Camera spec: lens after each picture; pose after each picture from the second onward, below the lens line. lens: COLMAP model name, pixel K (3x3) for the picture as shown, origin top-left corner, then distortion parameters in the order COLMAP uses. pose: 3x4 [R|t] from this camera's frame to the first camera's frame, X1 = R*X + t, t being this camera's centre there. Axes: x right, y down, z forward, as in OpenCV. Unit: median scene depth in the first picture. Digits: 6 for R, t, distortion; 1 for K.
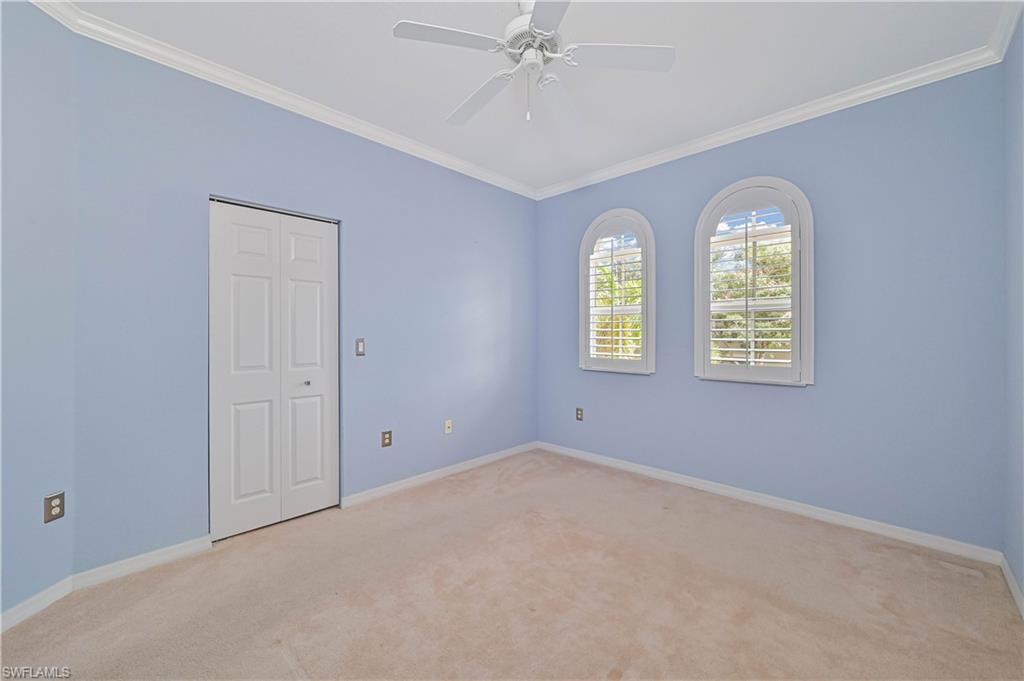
lens RADIAL K [[411.7, 0, 519.5], [0, 411.7, 339.1], [0, 0, 1]] dist [0.002144, 0.000027]
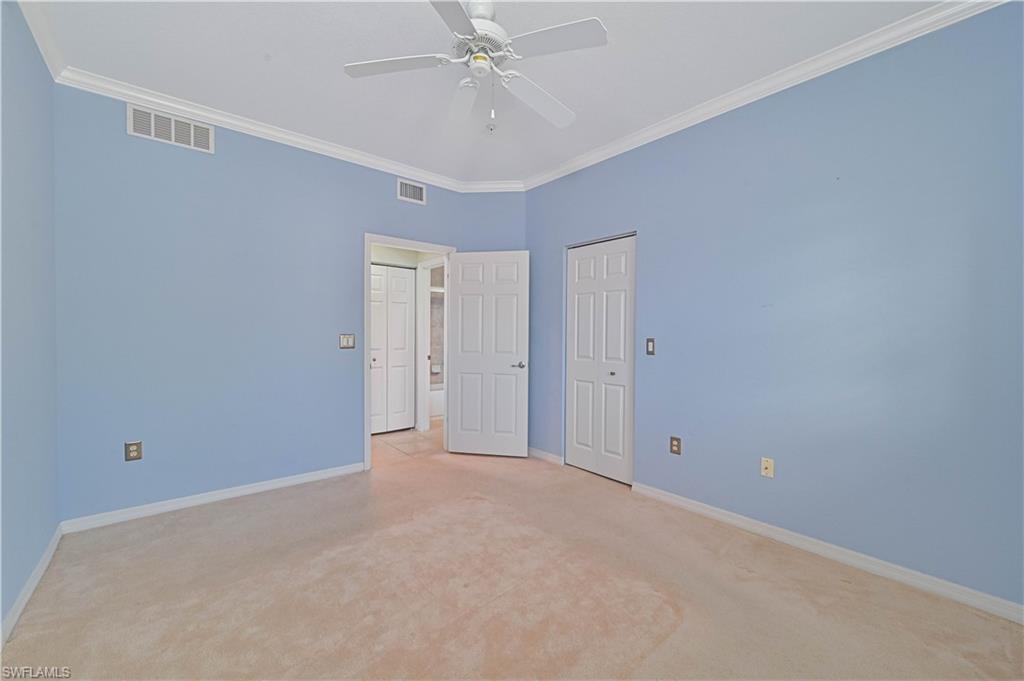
lens RADIAL K [[411.7, 0, 510.8], [0, 411.7, 337.2], [0, 0, 1]] dist [0.002144, 0.000027]
pose [[-0.120073, 0.016471, -0.992628, 0.692060], [-0.013185, 0.999748, 0.018184, -0.019233], [0.992678, 0.015271, -0.119826, 0.779983]]
